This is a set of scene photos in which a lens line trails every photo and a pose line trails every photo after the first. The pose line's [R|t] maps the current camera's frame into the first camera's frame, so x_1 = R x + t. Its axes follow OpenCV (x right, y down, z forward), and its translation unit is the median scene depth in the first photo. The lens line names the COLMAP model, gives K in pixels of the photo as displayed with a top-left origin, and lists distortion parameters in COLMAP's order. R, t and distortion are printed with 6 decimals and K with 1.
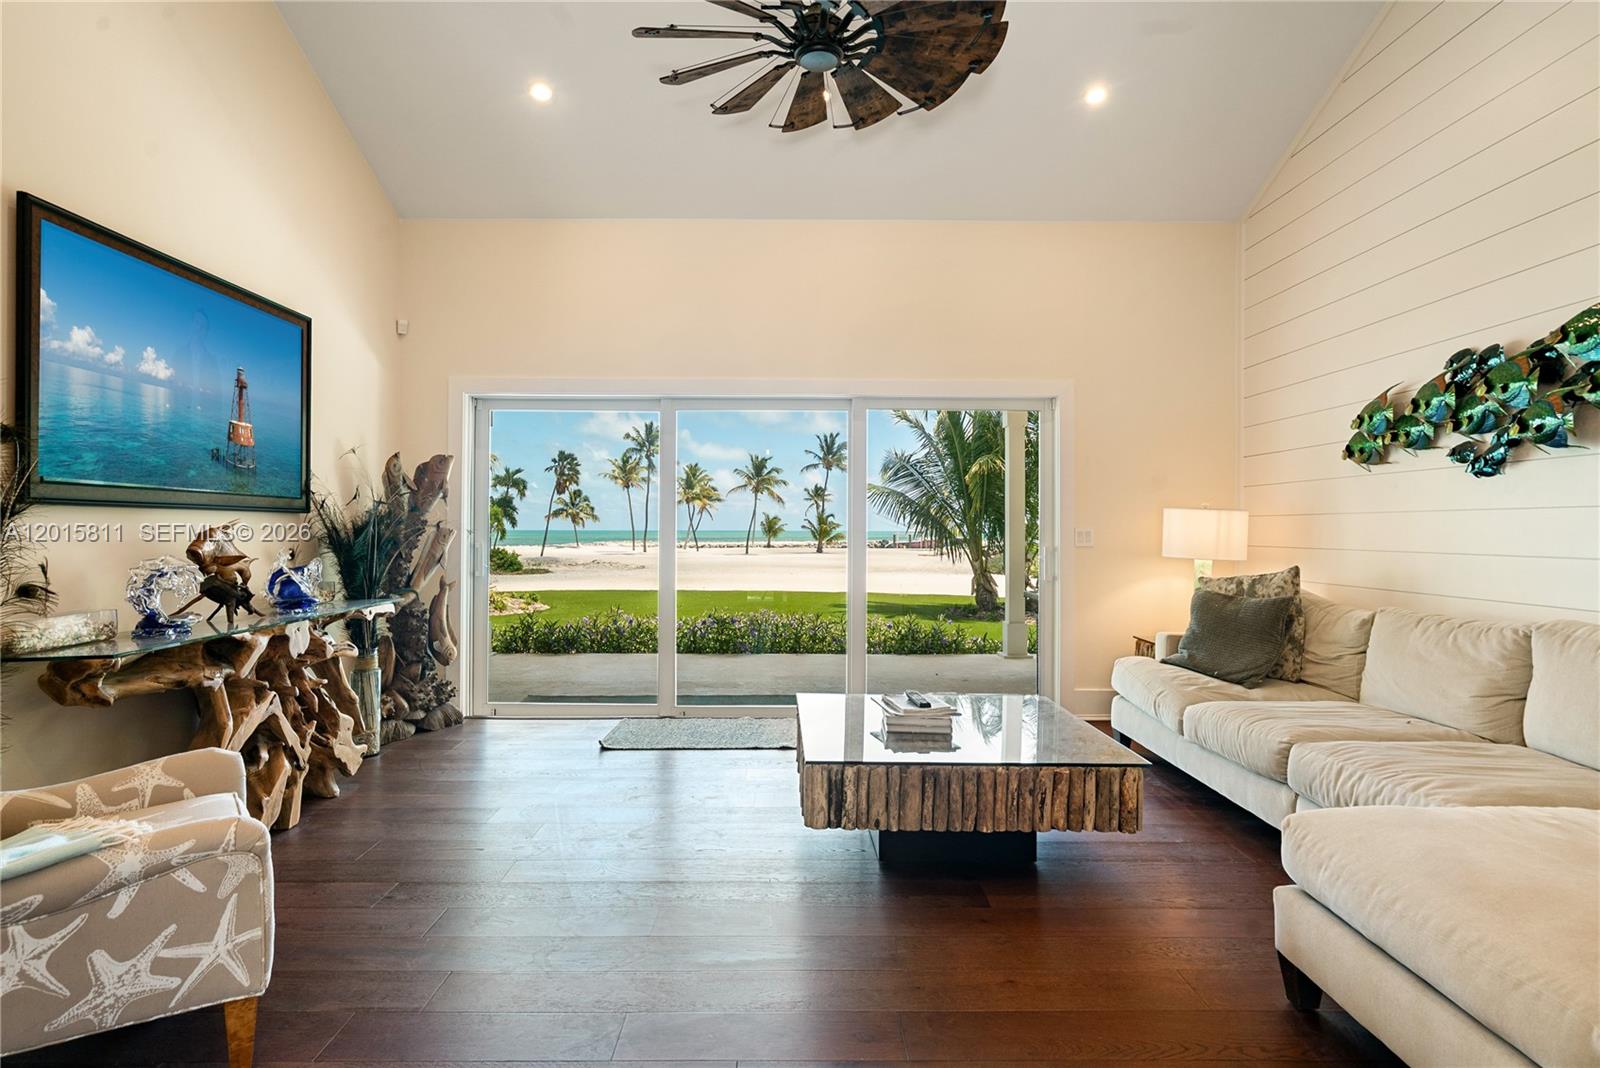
lens RADIAL K [[859.0, 0, 796.5], [0, 859.0, 527.5], [0, 0, 1]] dist [0.006008, 0.001578]
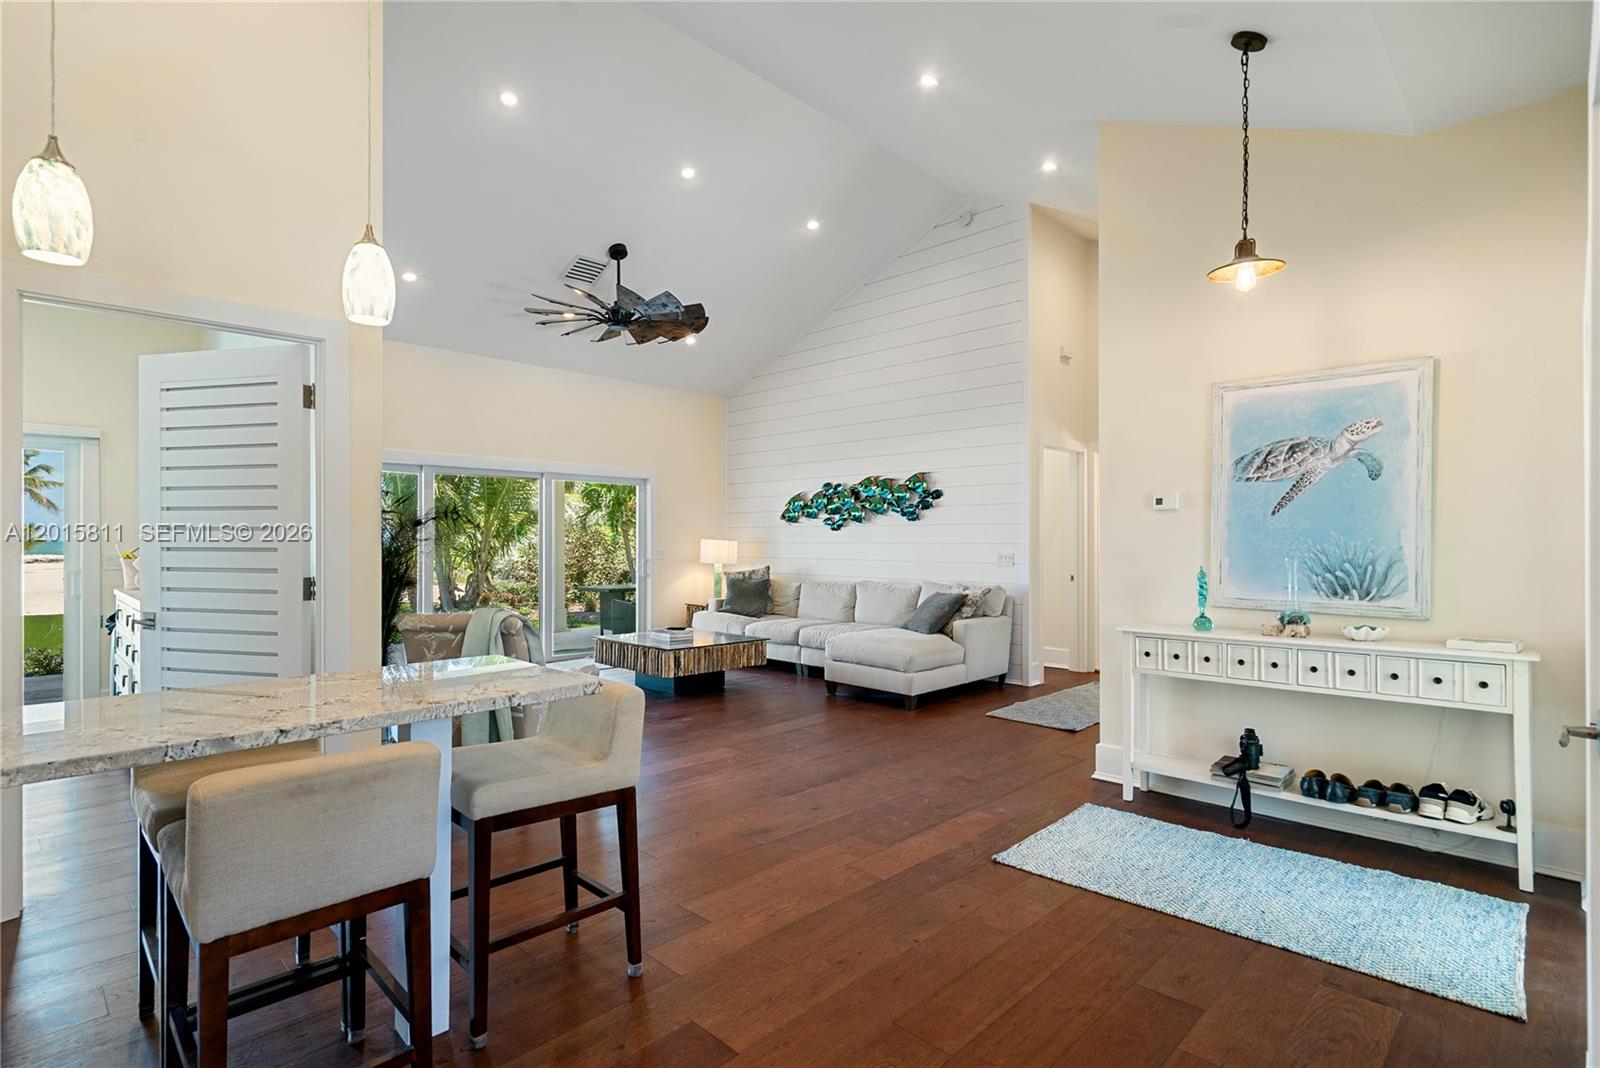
lens RADIAL K [[777.0, 0, 799.3], [0, 777.0, 539.5], [0, 0, 1]] dist [0.000269, 0.000054]
pose [[0.705372, -0.001807, 0.708835, -0.928756], [0.000068, 0.999997, 0.002482, -0.033525], [-0.708837, -0.001702, 0.705370, -0.590369]]
